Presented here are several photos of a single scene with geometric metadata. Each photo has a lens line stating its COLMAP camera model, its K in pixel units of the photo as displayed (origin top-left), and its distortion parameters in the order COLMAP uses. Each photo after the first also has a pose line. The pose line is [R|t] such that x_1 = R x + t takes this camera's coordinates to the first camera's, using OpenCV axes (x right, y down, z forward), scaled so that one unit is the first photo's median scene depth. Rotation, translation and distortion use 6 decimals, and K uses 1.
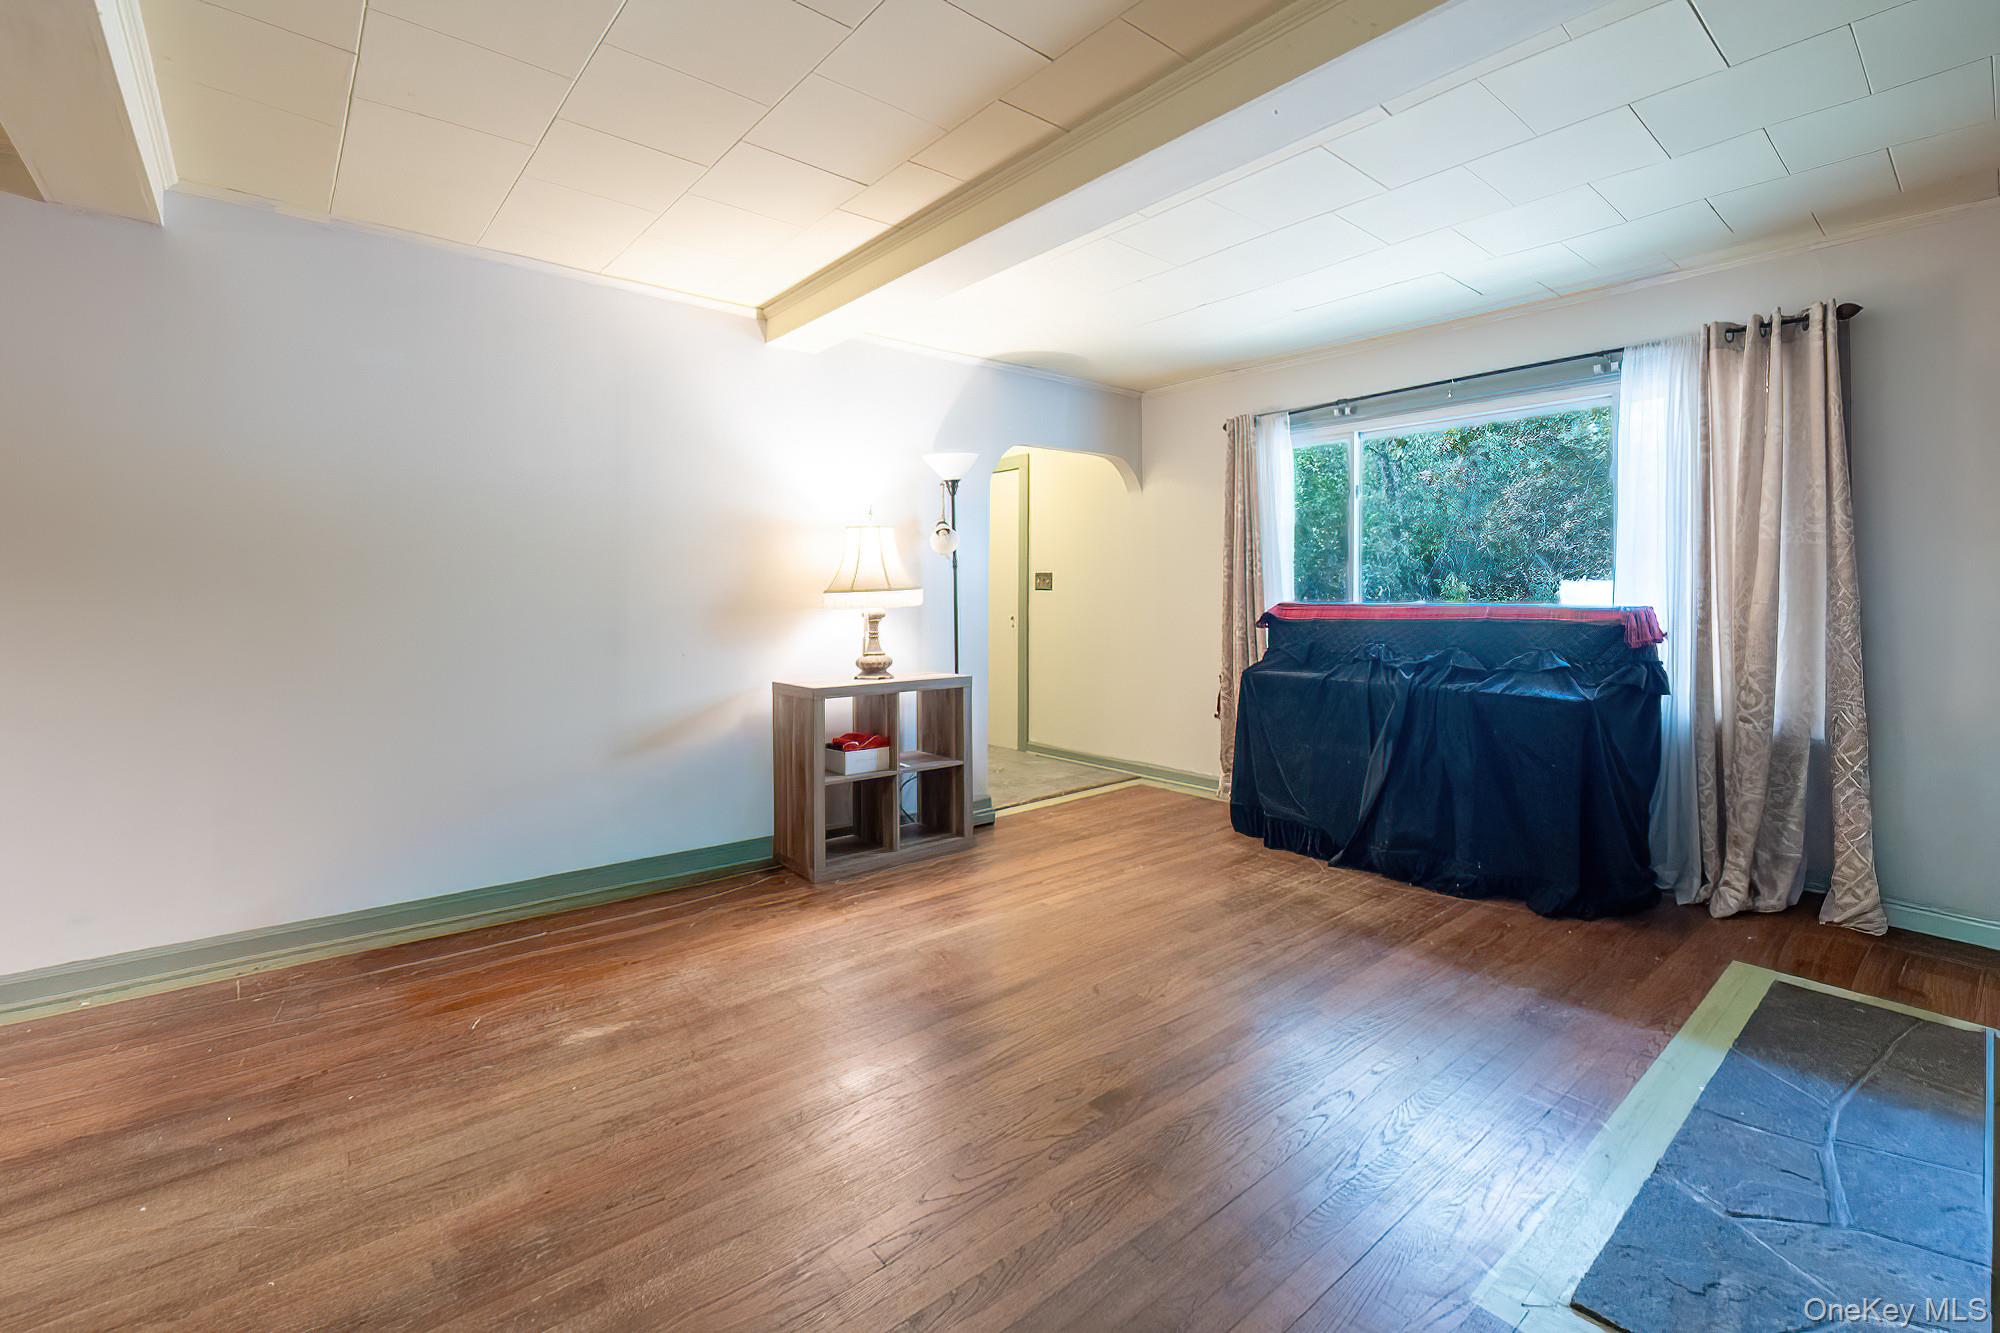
lens RADIAL K [[849.2, 0, 997.0], [0, 849.2, 576.6], [0, 0, 1]] dist [-0.008632, -0.001307]
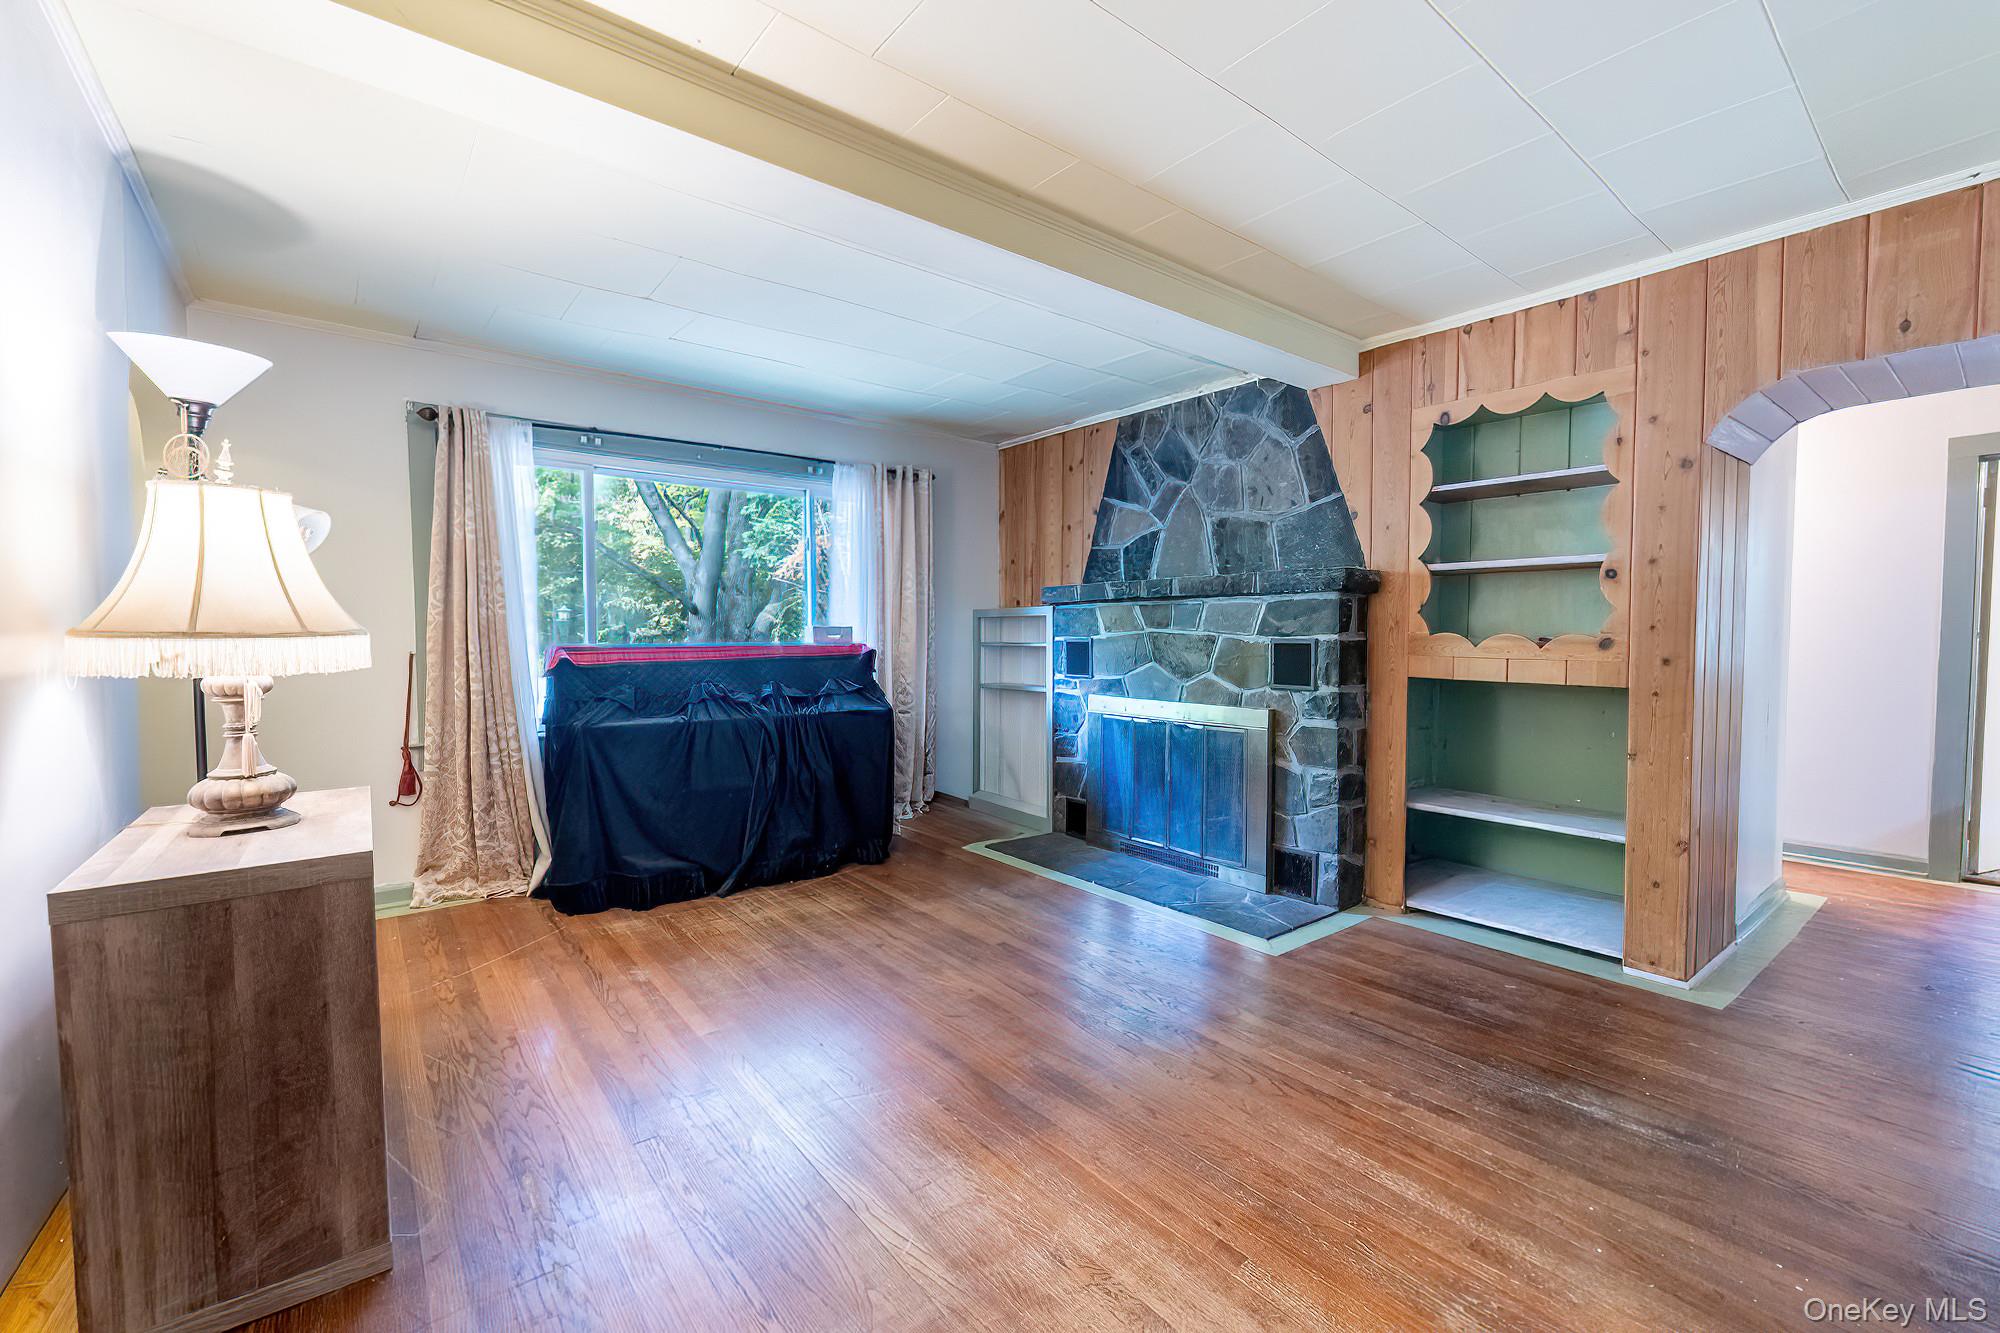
lens RADIAL K [[849.2, 0, 999.8], [0, 849.2, 654.3], [0, 0, 1]] dist [-0.008632, -0.001307]
pose [[0.029781, -0.026794, 0.999197, -0.733836], [-0.019150, 0.999442, 0.027372, 0.008855], [-0.999373, -0.019950, 0.029251, 0.738674]]
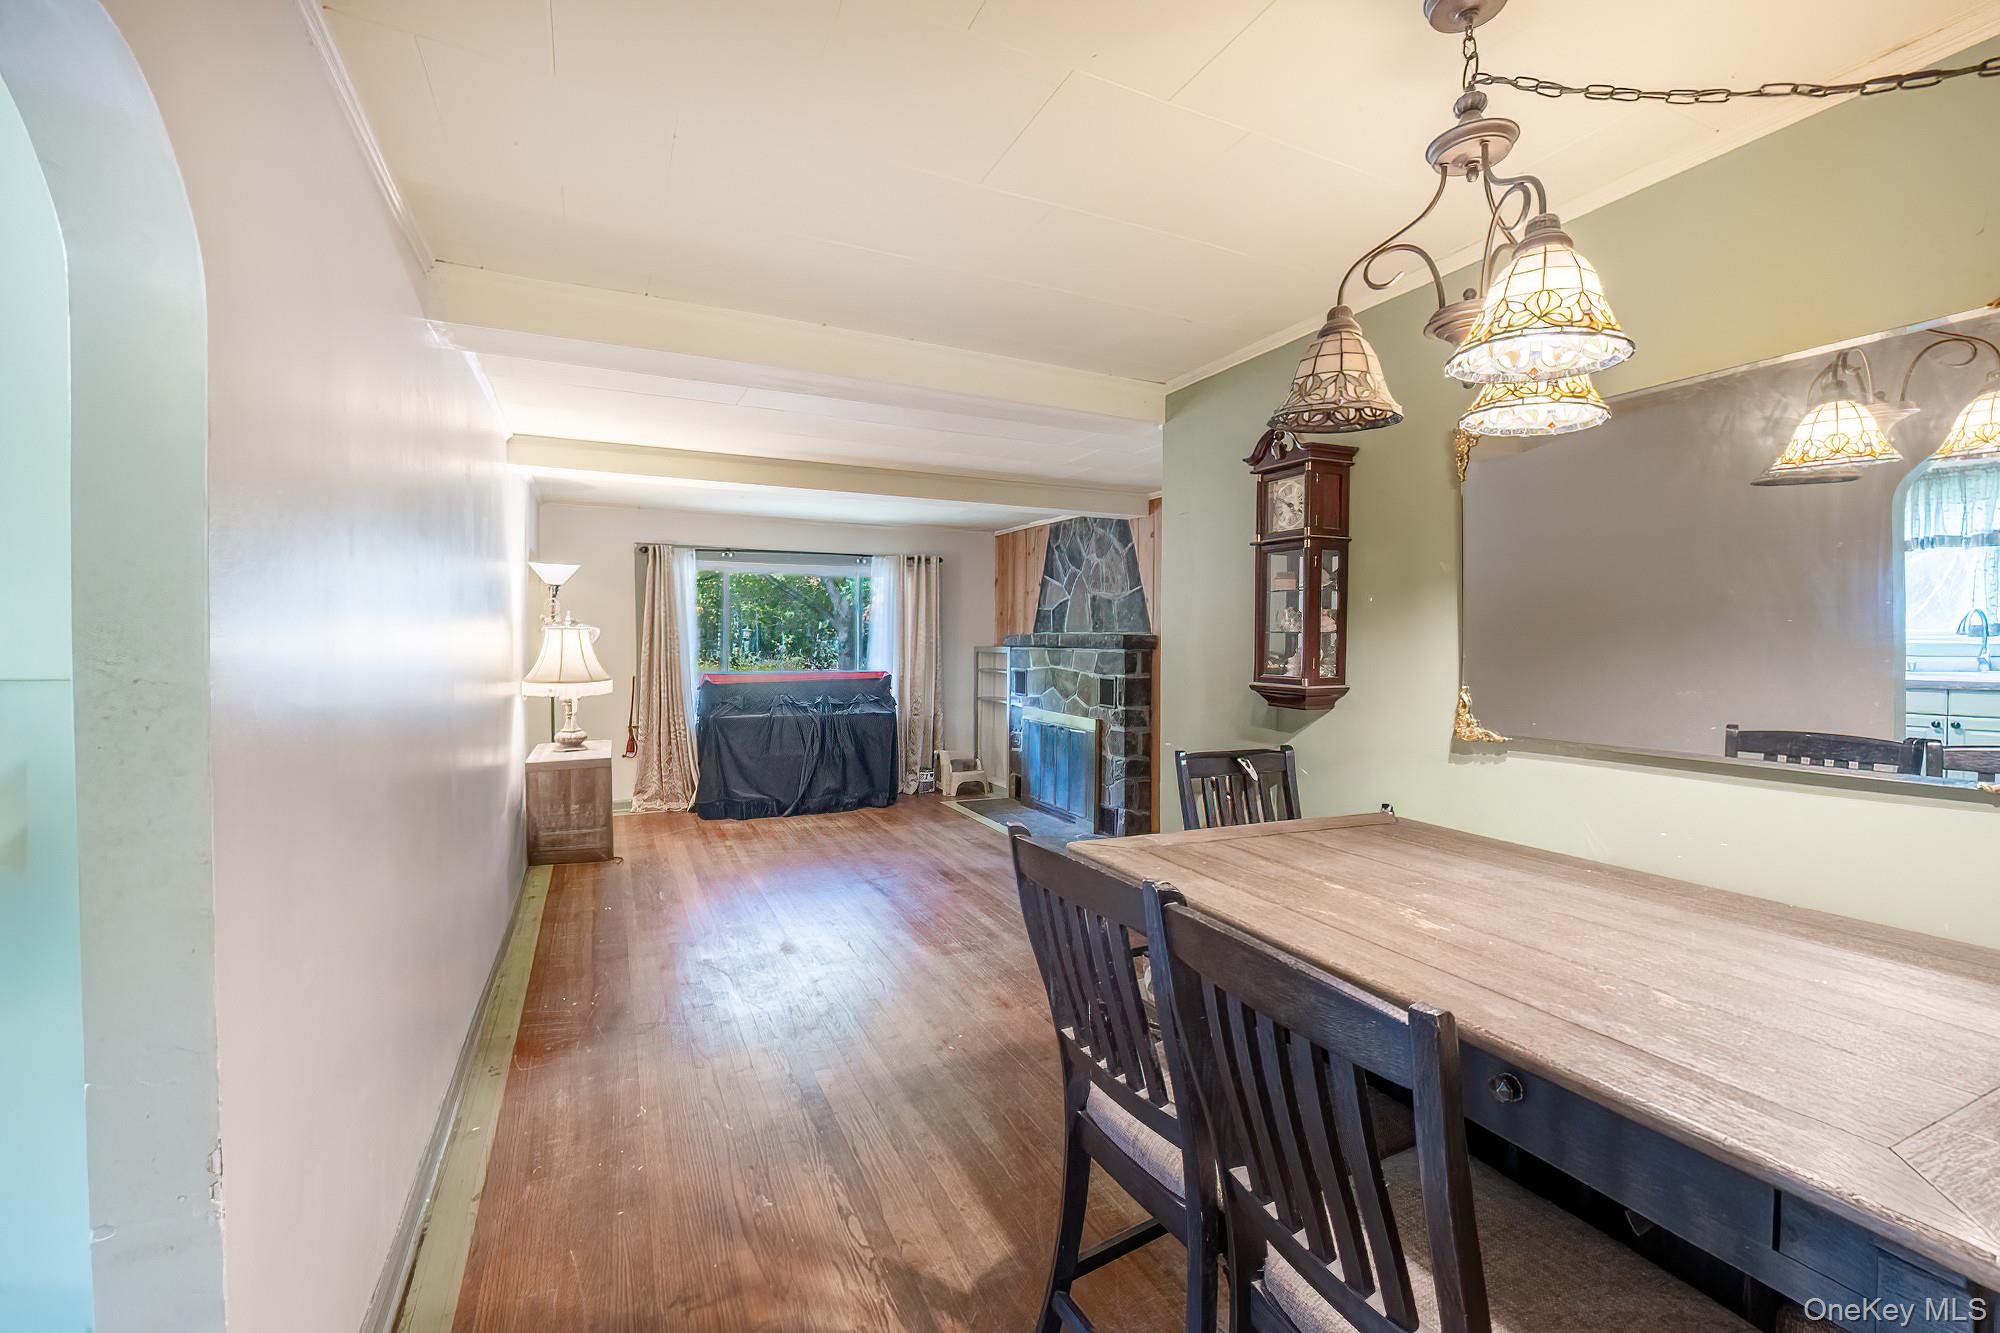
lens RADIAL K [[849.2, 0, 978.2], [0, 849.2, 636.8], [0, 0, 1]] dist [-0.008632, -0.001307]
pose [[0.266366, -0.002600, 0.963868, -1.474510], [-0.022474, 0.999708, 0.008907, -0.087909], [-0.963610, -0.024035, 0.266230, 0.138937]]
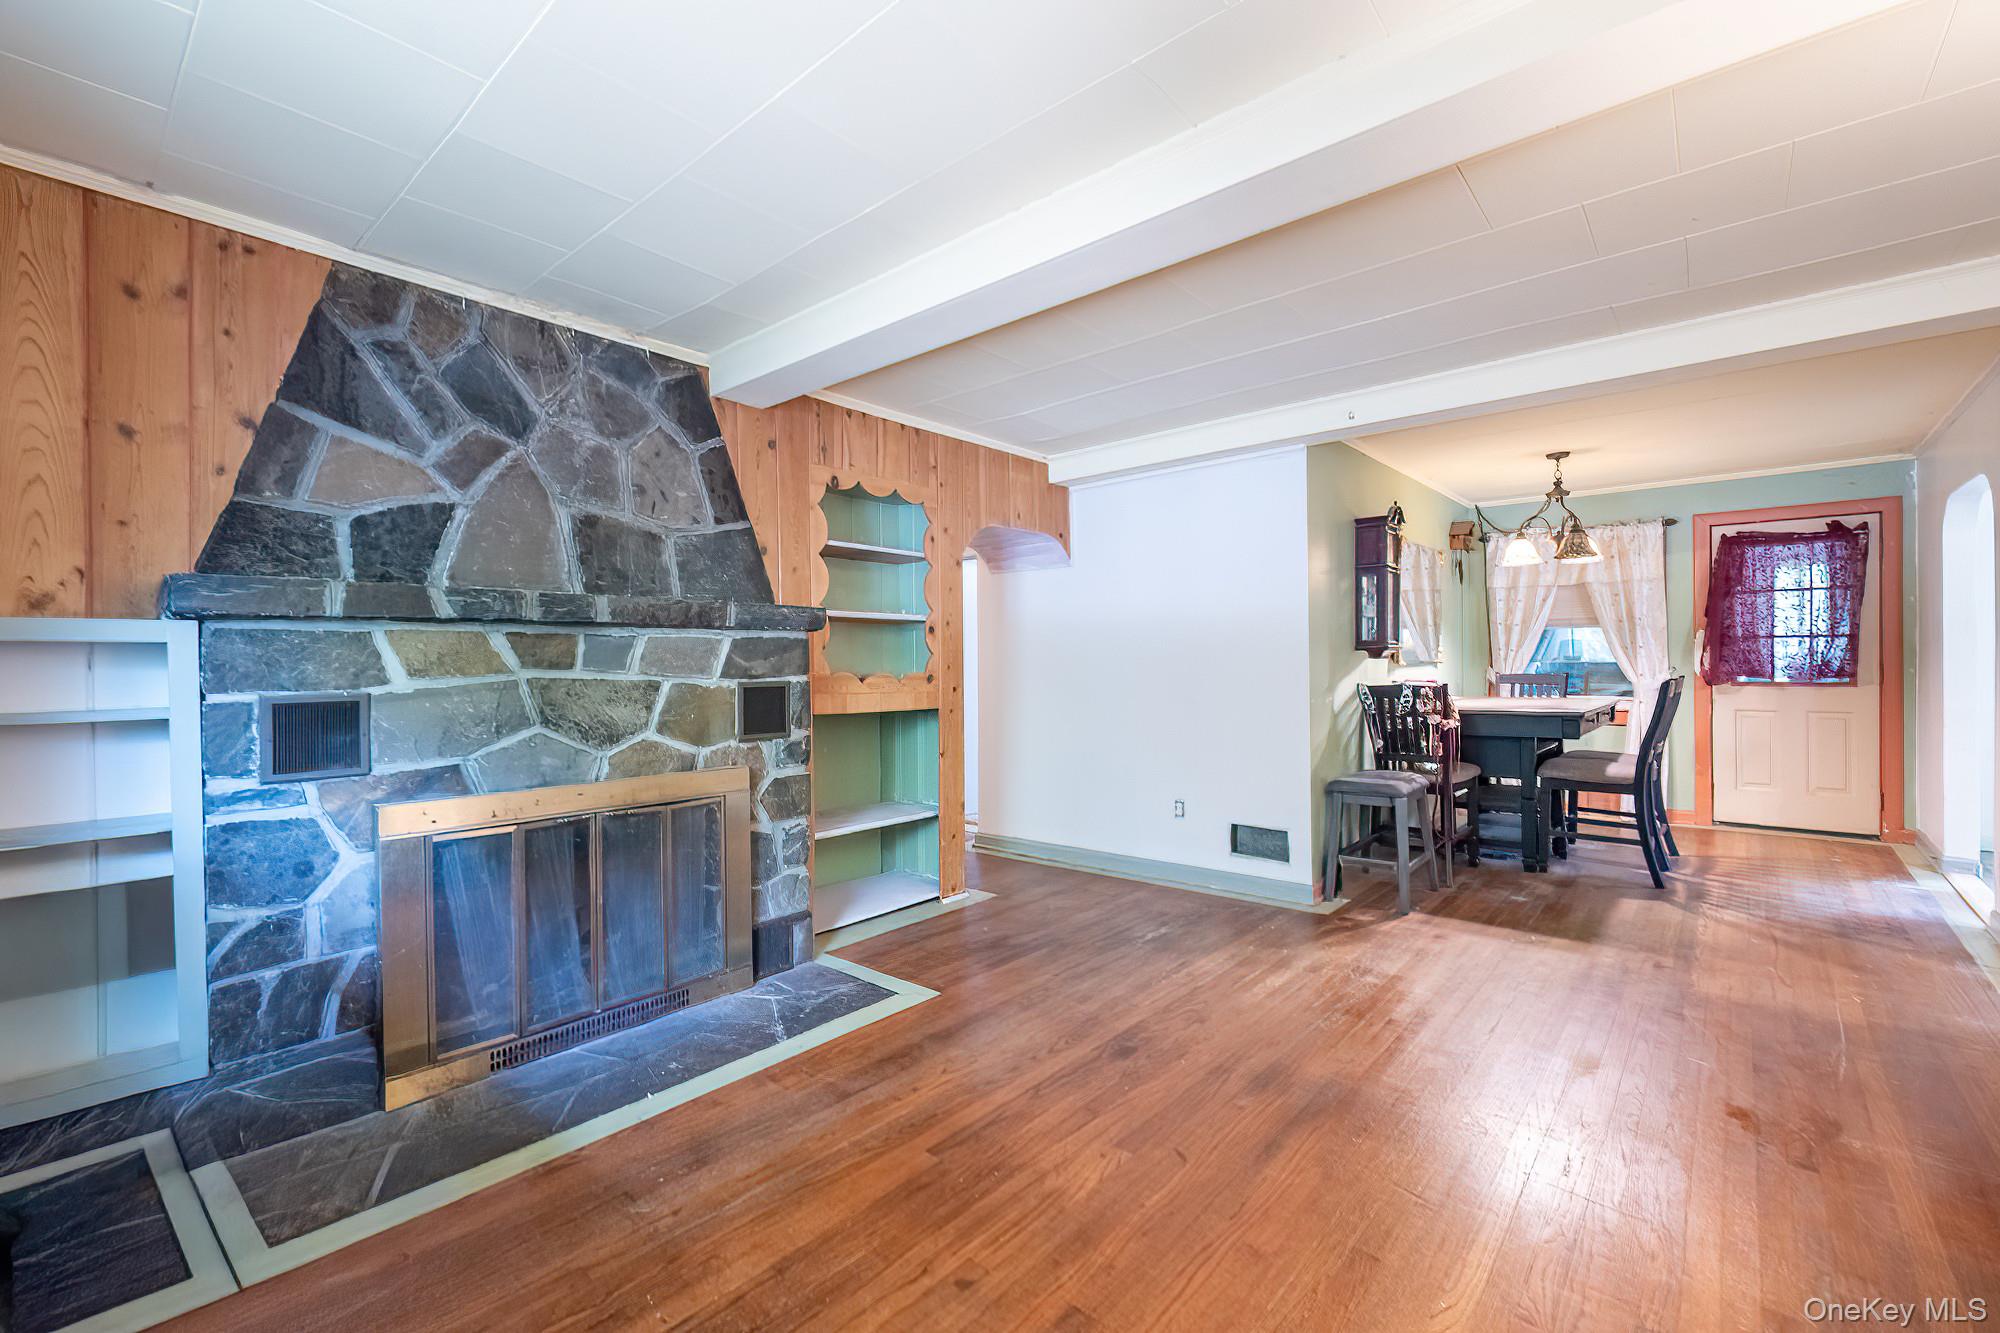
lens RADIAL K [[849.2, 0, 1011.6], [0, 849.2, 654.6], [0, 0, 1]] dist [-0.008632, -0.001307]
pose [[-0.983980, 0.002896, -0.178253, 0.343507], [0.008055, 0.999569, -0.028227, 0.010833], [0.178095, -0.029211, -0.983580, 1.446878]]
